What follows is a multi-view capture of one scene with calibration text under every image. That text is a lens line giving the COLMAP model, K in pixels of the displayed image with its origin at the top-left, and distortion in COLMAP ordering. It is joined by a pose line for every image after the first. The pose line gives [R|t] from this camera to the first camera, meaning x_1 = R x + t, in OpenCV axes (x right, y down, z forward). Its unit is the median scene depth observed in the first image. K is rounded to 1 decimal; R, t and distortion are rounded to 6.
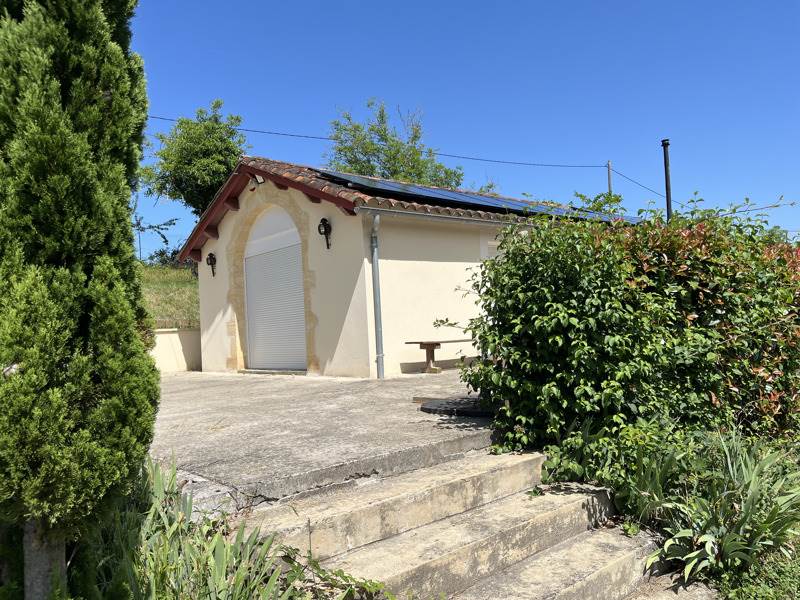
lens RADIAL K [[607.6, 0, 405.5], [0, 607.6, 302.7], [0, 0, 1]] dist [0.023495, -0.007114]
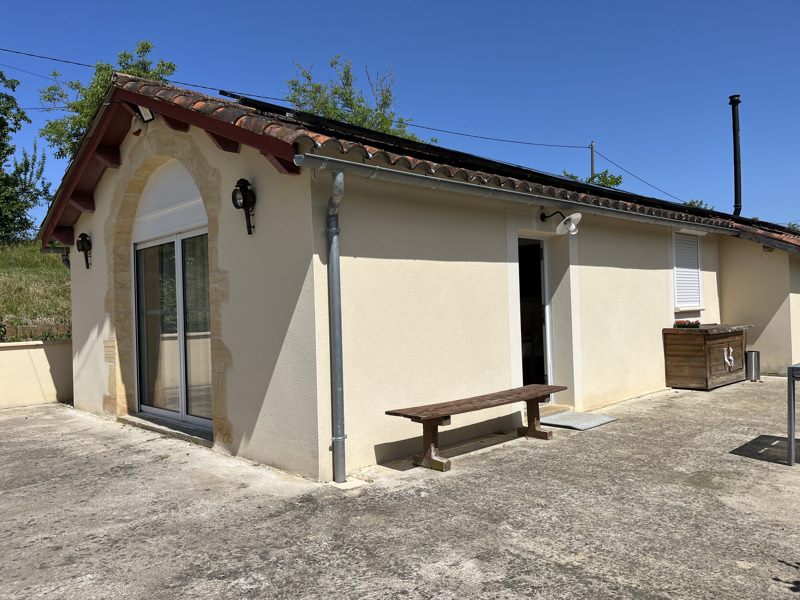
lens RADIAL K [[607.6, 0, 393.7], [0, 607.6, 296.6], [0, 0, 1]] dist [0.023495, -0.007114]
pose [[0.998614, 0.024040, 0.046830, -0.018810], [-0.024982, 0.999495, 0.019644, -0.042451], [-0.046334, -0.020787, 0.998710, 0.402155]]
